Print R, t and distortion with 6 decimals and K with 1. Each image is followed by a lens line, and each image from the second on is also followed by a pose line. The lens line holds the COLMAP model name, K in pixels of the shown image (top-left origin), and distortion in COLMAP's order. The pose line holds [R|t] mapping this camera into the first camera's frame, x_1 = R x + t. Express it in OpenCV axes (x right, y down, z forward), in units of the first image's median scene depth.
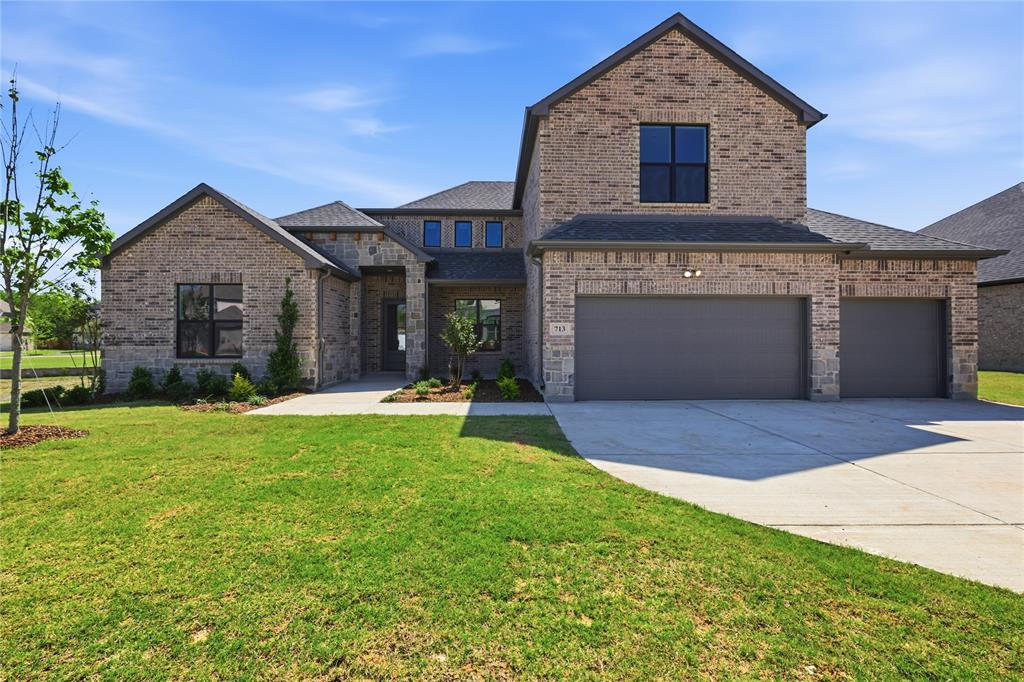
lens RADIAL K [[466.2, 0, 511.6], [0, 466.2, 336.9], [0, 0, 1]] dist [-0.000536, 0.002044]
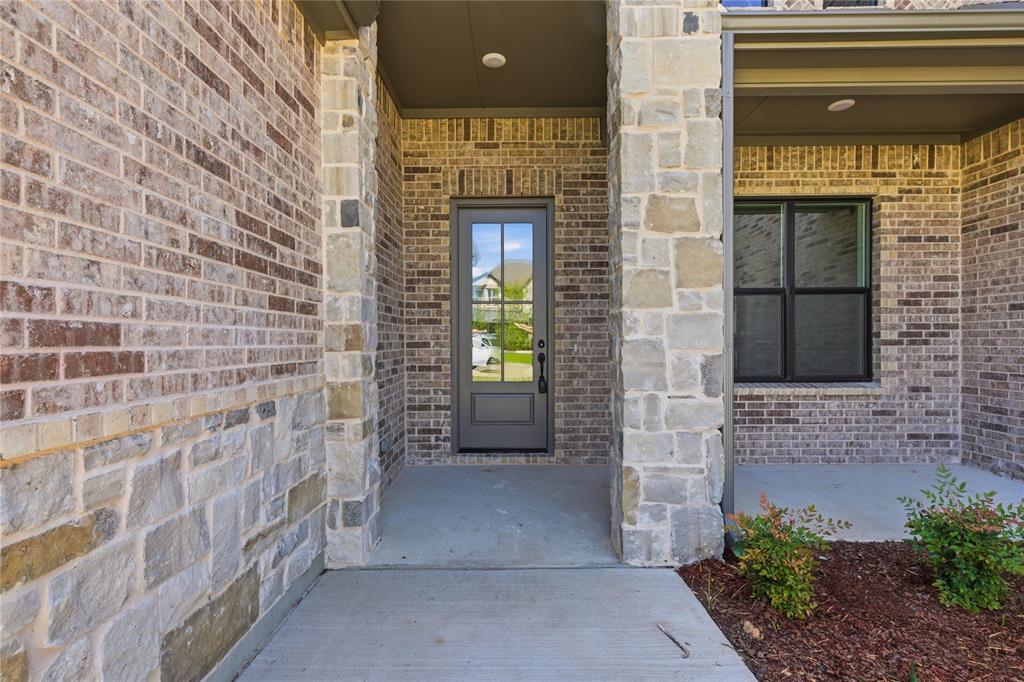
lens RADIAL K [[466.2, 0, 511.0], [0, 466.2, 345.1], [0, 0, 1]] dist [-0.000536, 0.002044]
pose [[0.998764, -0.004653, -0.049490, -0.260166], [0.005299, 0.999902, 0.012920, 0.003446], [0.049425, -0.013166, 0.998691, 0.813003]]
